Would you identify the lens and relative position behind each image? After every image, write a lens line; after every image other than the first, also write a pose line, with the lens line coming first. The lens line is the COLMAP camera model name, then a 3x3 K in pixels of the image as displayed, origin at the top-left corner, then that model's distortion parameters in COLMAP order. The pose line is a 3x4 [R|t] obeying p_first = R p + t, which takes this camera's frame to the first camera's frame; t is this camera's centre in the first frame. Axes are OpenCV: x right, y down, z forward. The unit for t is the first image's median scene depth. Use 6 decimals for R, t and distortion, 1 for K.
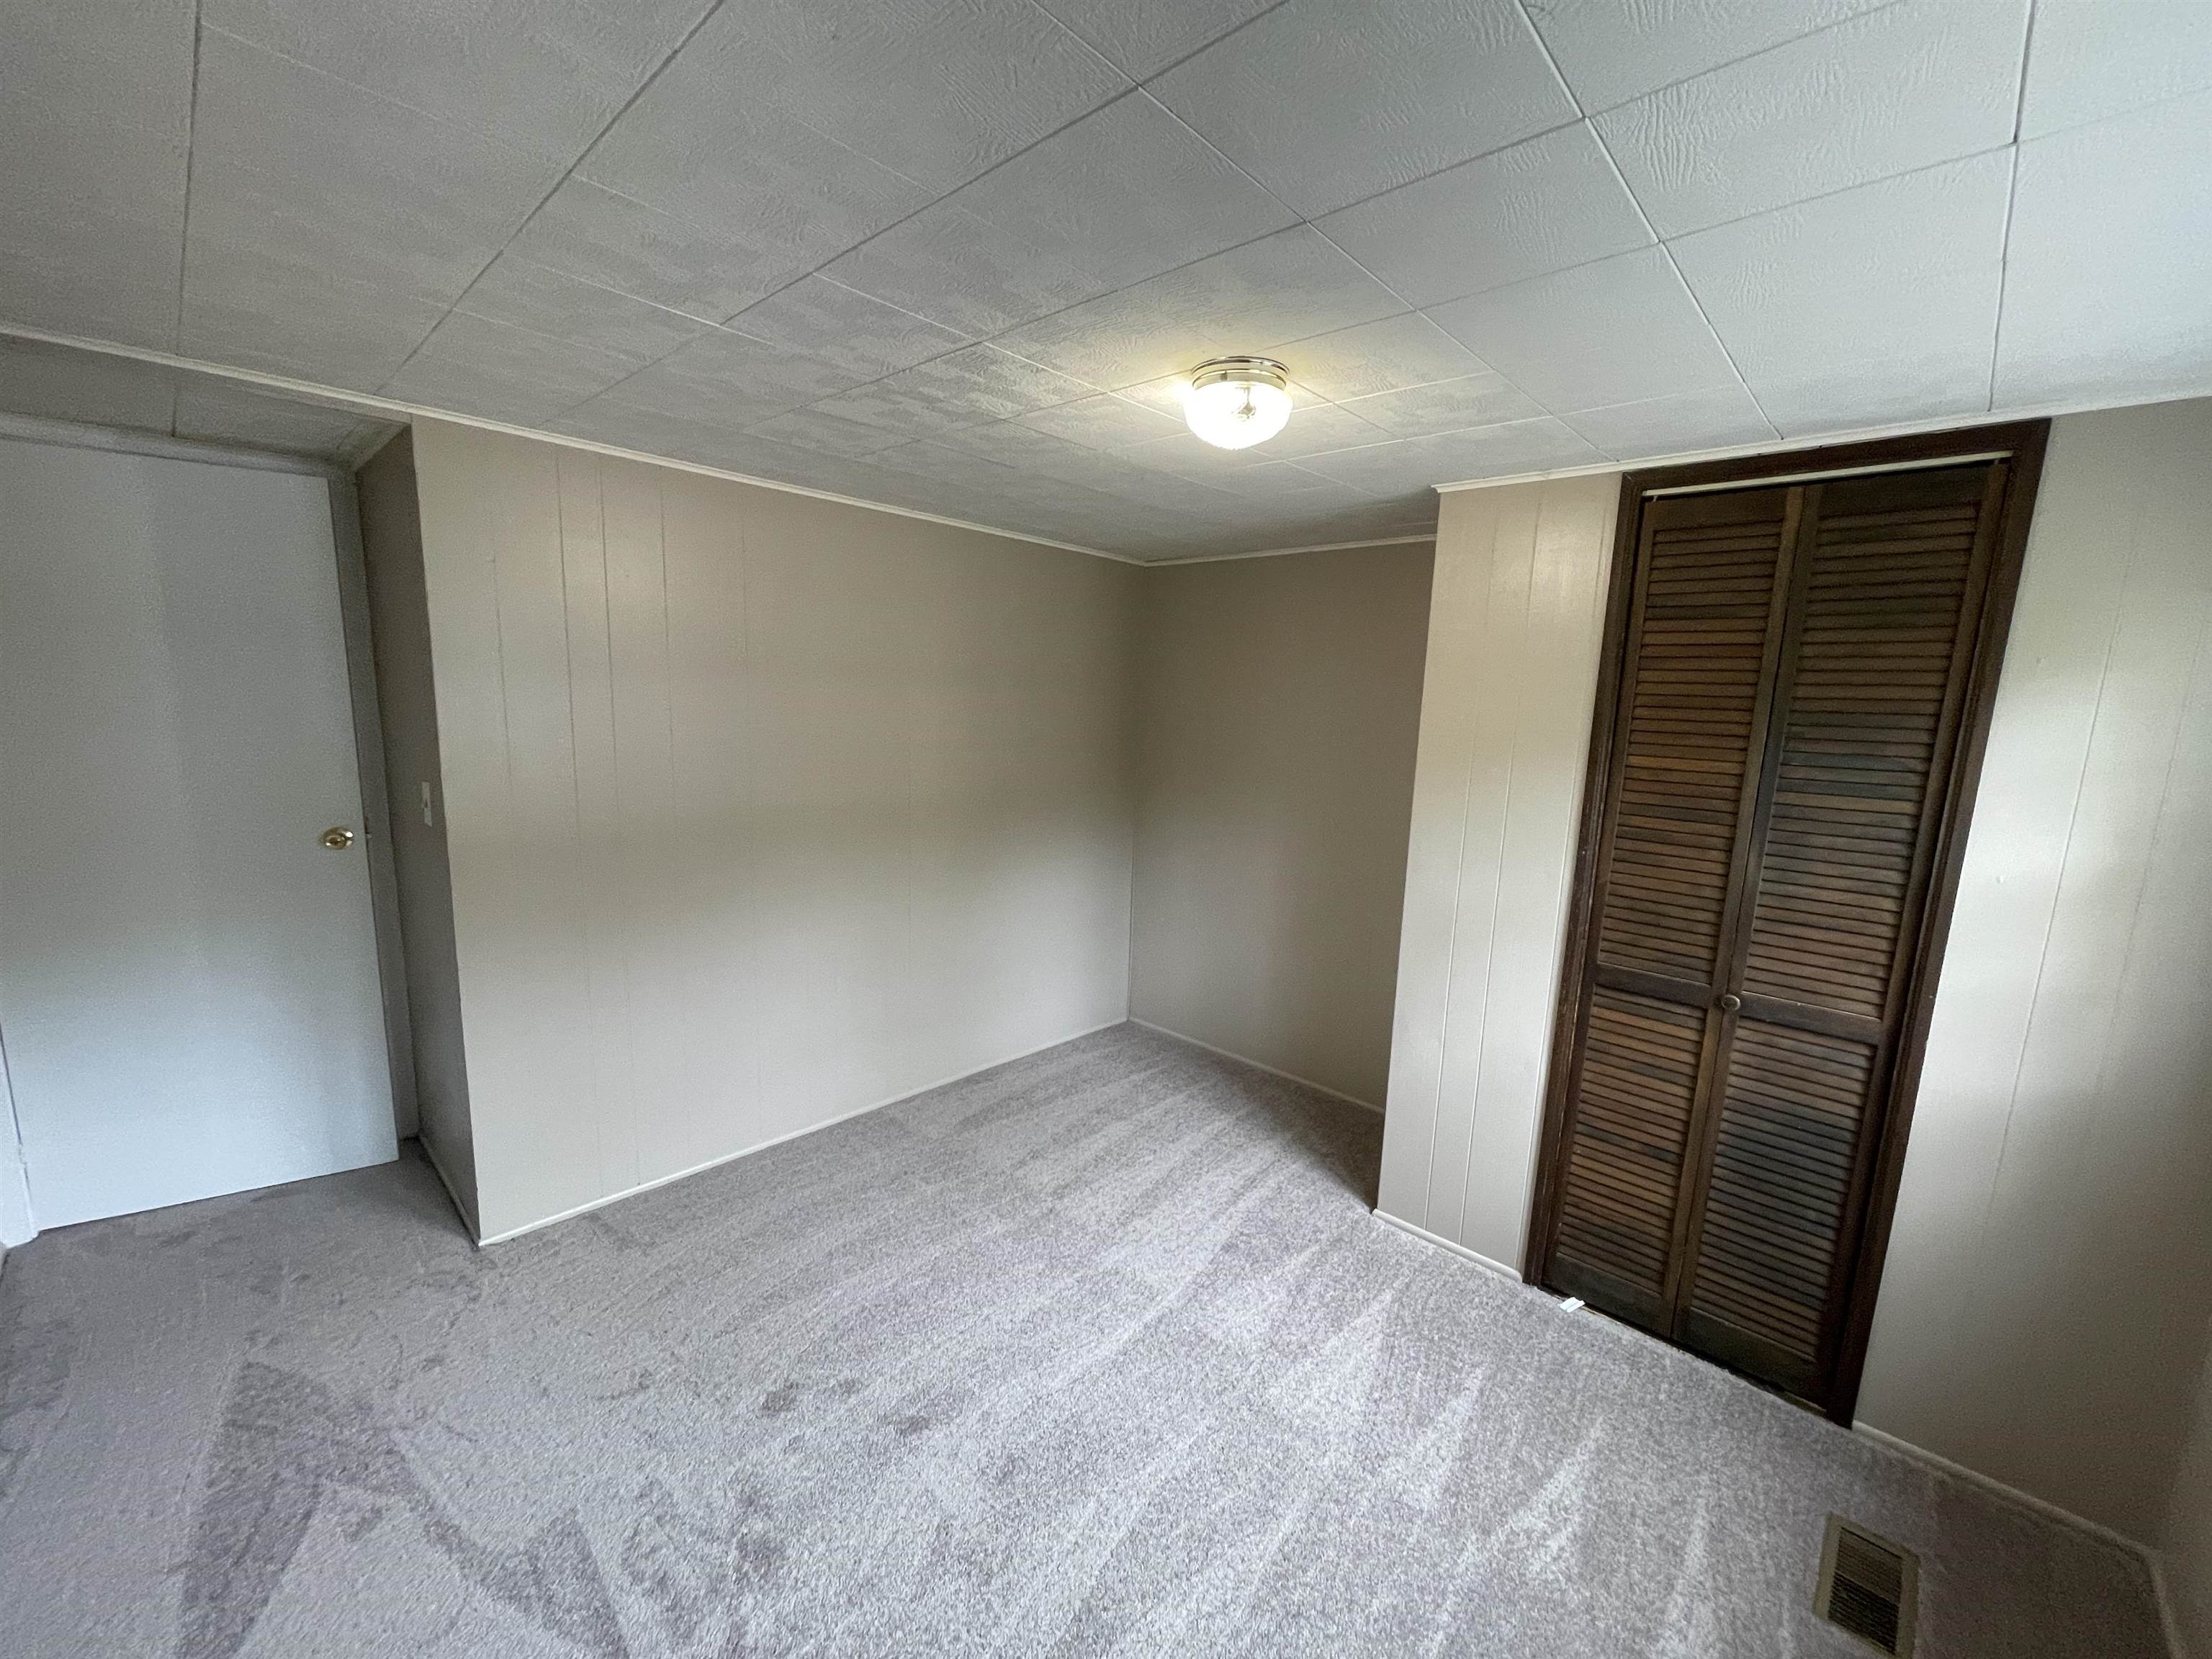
lens RADIAL K [[883.7, 0, 1097.9], [0, 883.7, 832.3], [0, 0, 1]] dist [-0.001233, 0.000001]
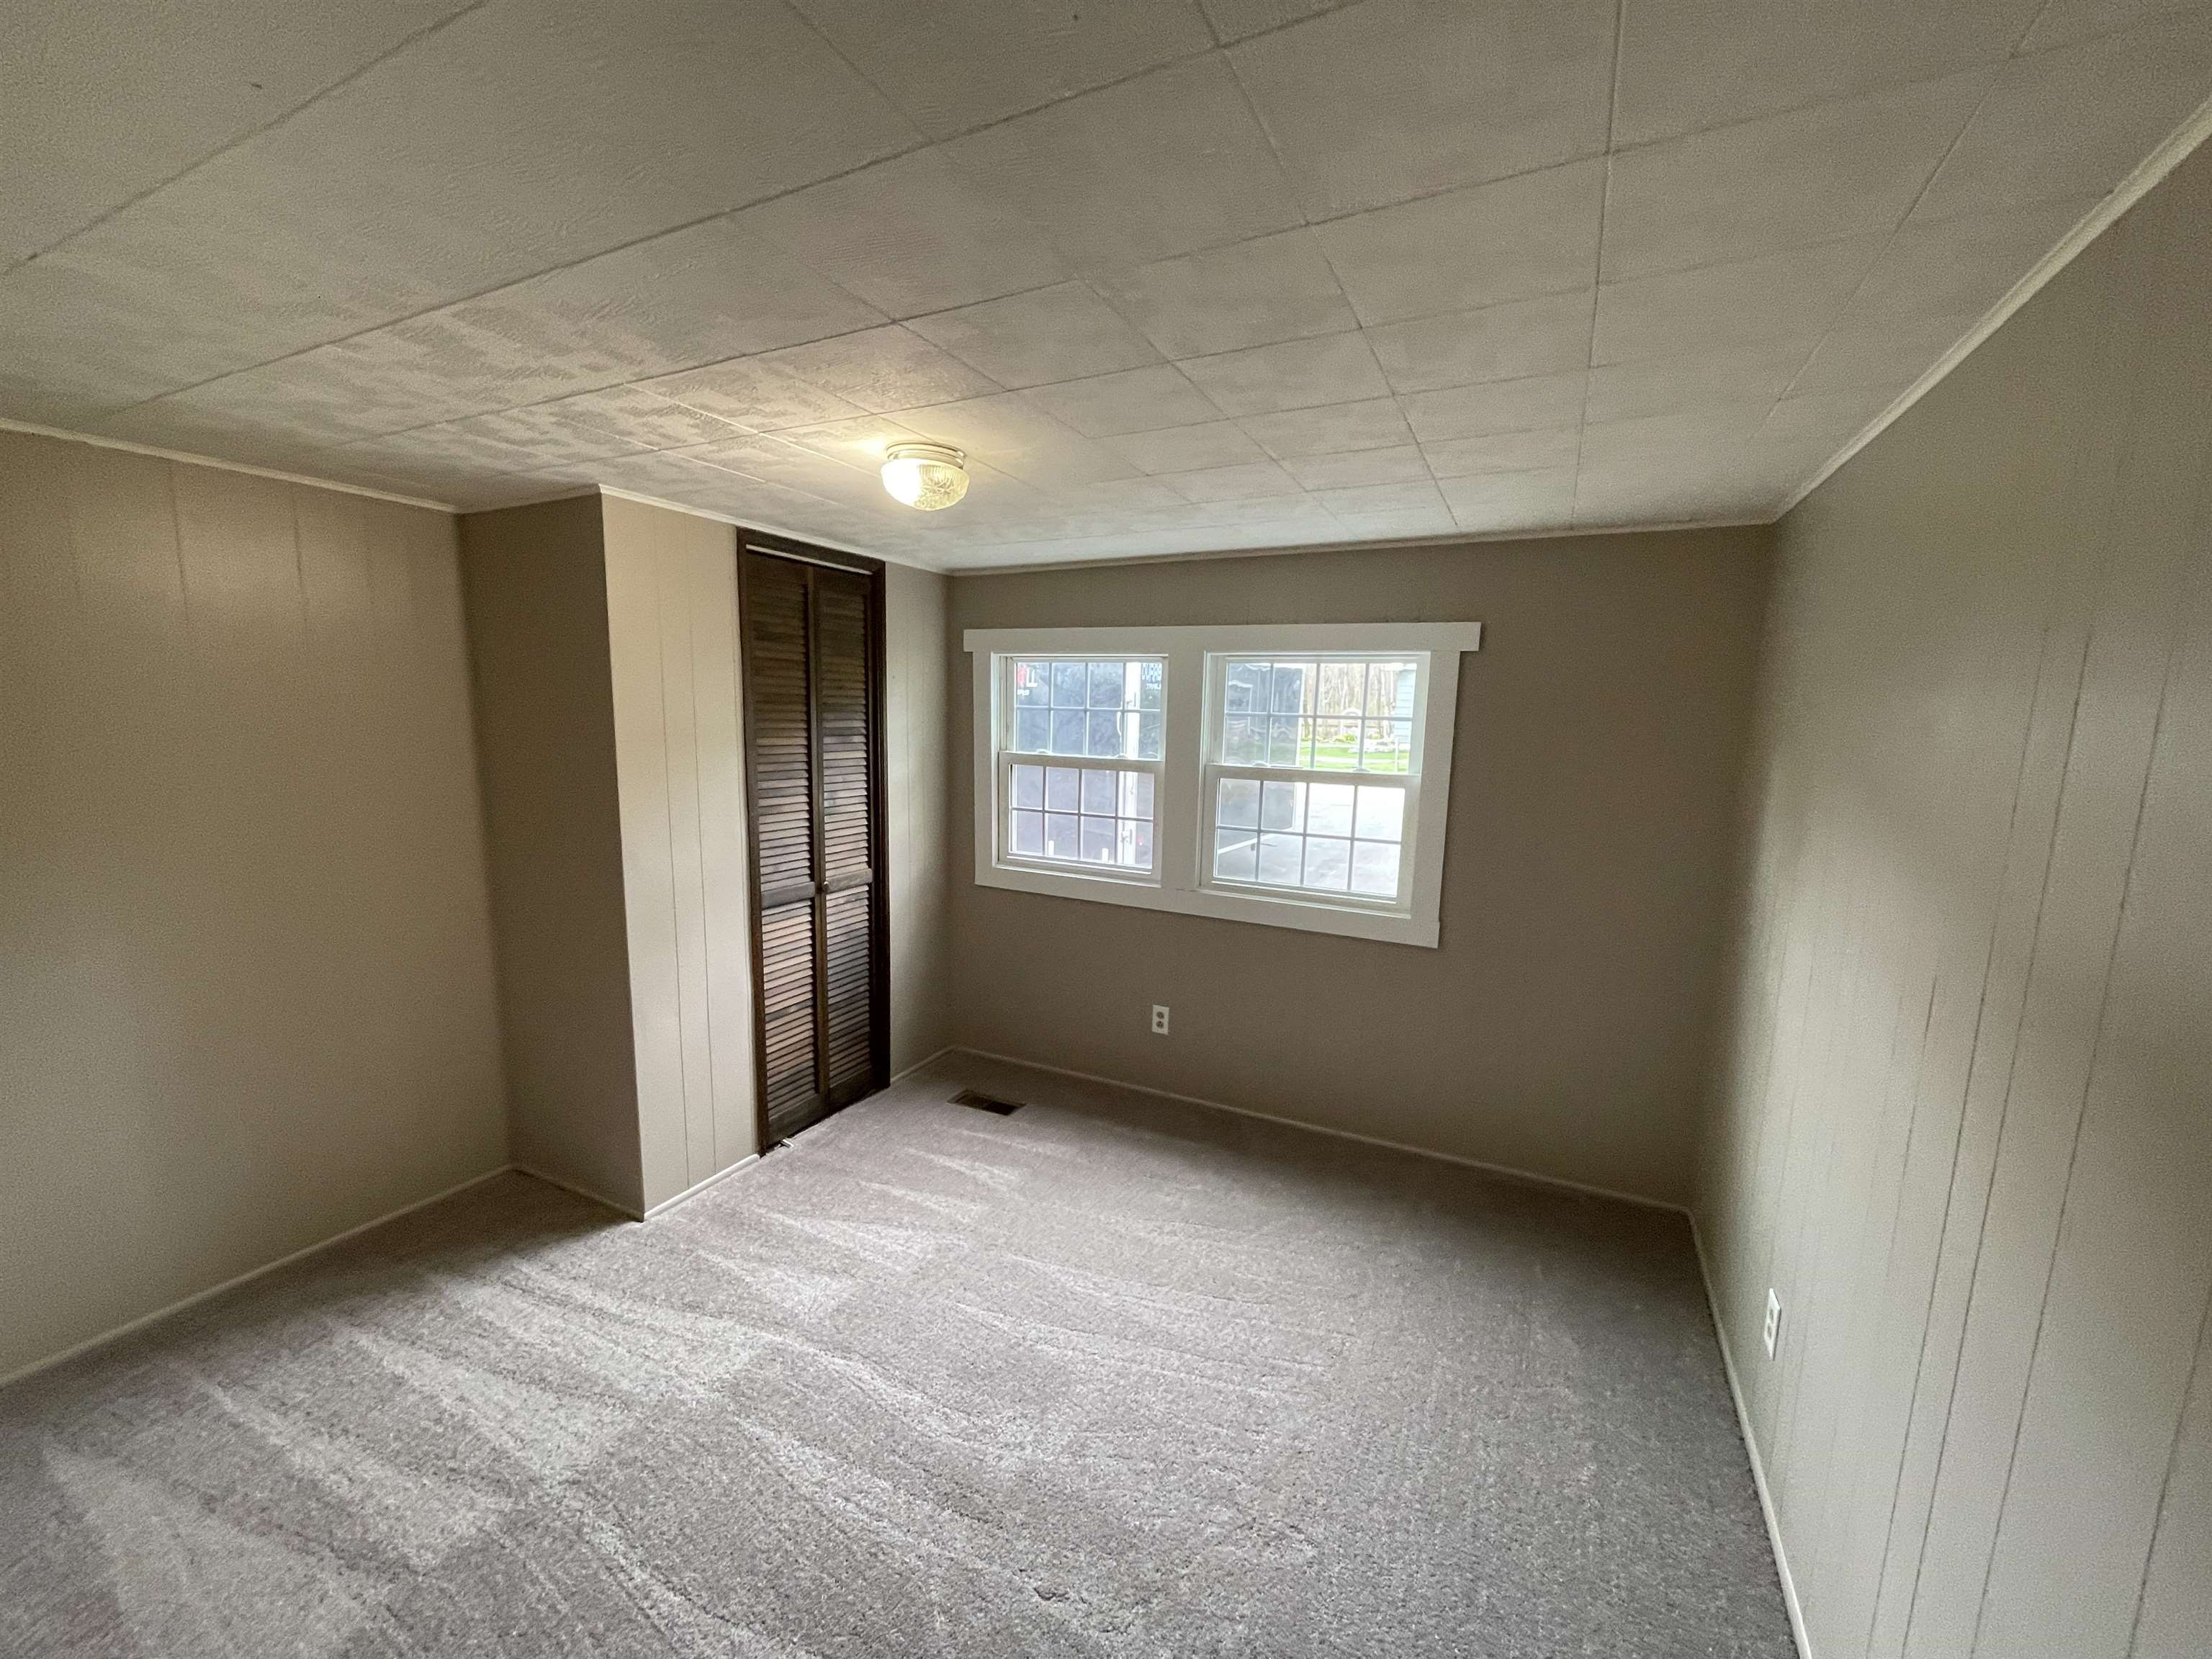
lens RADIAL K [[883.7, 0, 1100.1], [0, 883.7, 836.2], [0, 0, 1]] dist [-0.001233, 0.000001]
pose [[-0.278246, -0.176152, 0.944219, -0.792863], [0.117891, 0.969344, 0.215580, -0.158407], [-0.953248, 0.171299, -0.248949, 0.792309]]
